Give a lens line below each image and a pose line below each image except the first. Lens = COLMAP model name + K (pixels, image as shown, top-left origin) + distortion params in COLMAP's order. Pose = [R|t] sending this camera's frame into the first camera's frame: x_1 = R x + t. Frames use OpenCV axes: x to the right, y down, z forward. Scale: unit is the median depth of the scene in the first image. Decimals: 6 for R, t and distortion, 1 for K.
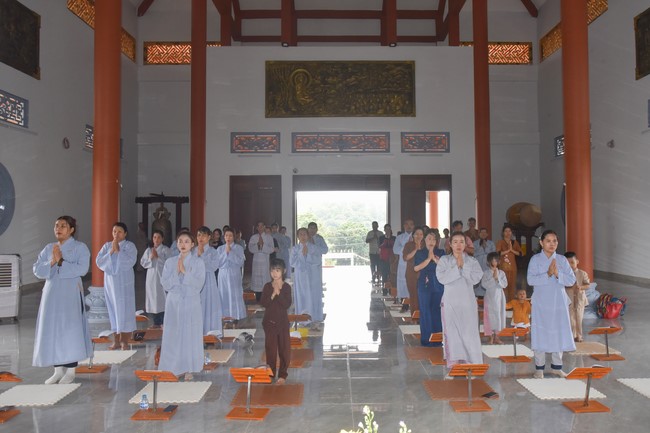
lens RADIAL K [[539.5, 0, 357.8], [0, 539.5, 214.9], [0, 0, 1]] dist [-0.040371, 0.003346]
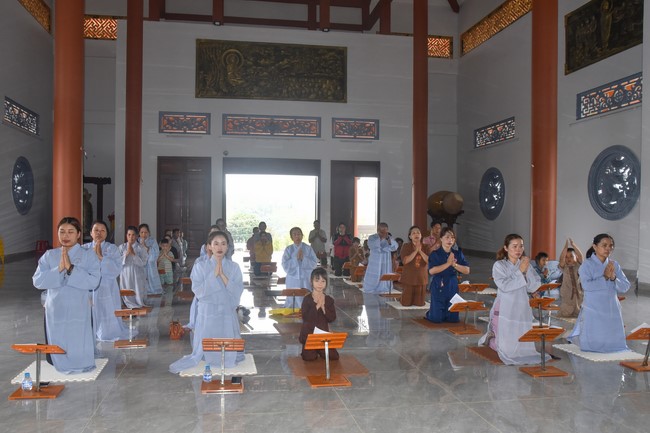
lens RADIAL K [[527.7, 0, 310.1], [0, 527.7, 230.3], [0, 0, 1]] dist [-0.080544, 0.070249]
pose [[0.991760, 0.012240, 0.127521, -0.083275], [-0.017677, 0.998978, 0.041596, 0.016103], [-0.126881, -0.043507, 0.990963, 0.024597]]
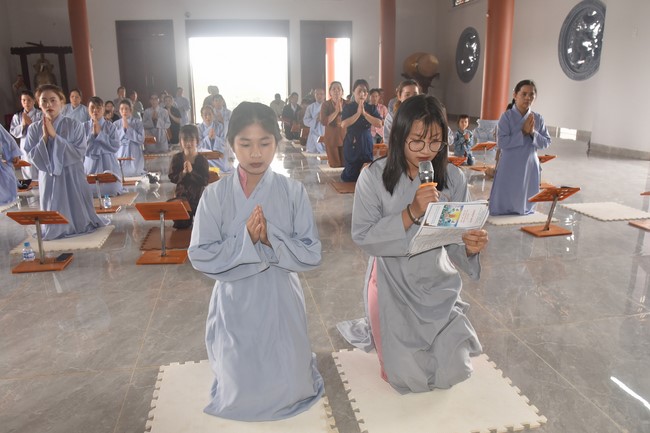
lens RADIAL K [[494.8, 0, 335.2], [0, 494.8, 235.1], [0, 0, 1]] dist [-0.104932, 0.049758]
pose [[0.986077, -0.049015, 0.158903, -0.015345], [-0.001612, 0.952709, 0.303878, 0.027245], [-0.166283, -0.299904, 0.939366, 0.064620]]
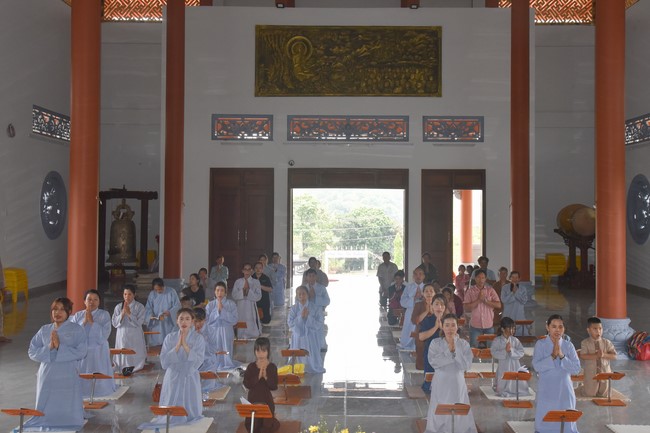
lens RADIAL K [[762.6, 0, 356.4], [0, 762.6, 192.9], [0, 0, 1]] dist [0.054594, -0.000310]
pose [[0.999591, 0.012402, -0.025761, 0.011630], [-0.012416, 0.999923, -0.000358, -0.037189], [0.025754, 0.000678, 0.999668, -0.140630]]
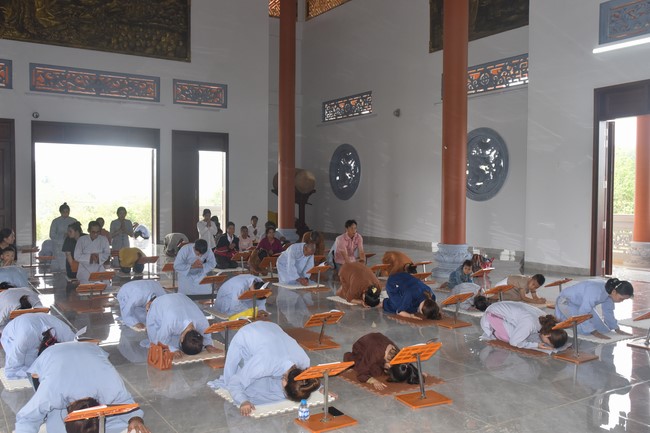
lens RADIAL K [[598.4, 0, 325.0], [0, 598.4, 216.5], [0, 0, 1]] dist [-0.050053, 0.108537]
pose [[0.857123, -0.005265, 0.515085, -0.196489], [-0.022300, 0.998631, 0.047316, 0.011449], [-0.514629, -0.052042, 0.855832, 0.072983]]
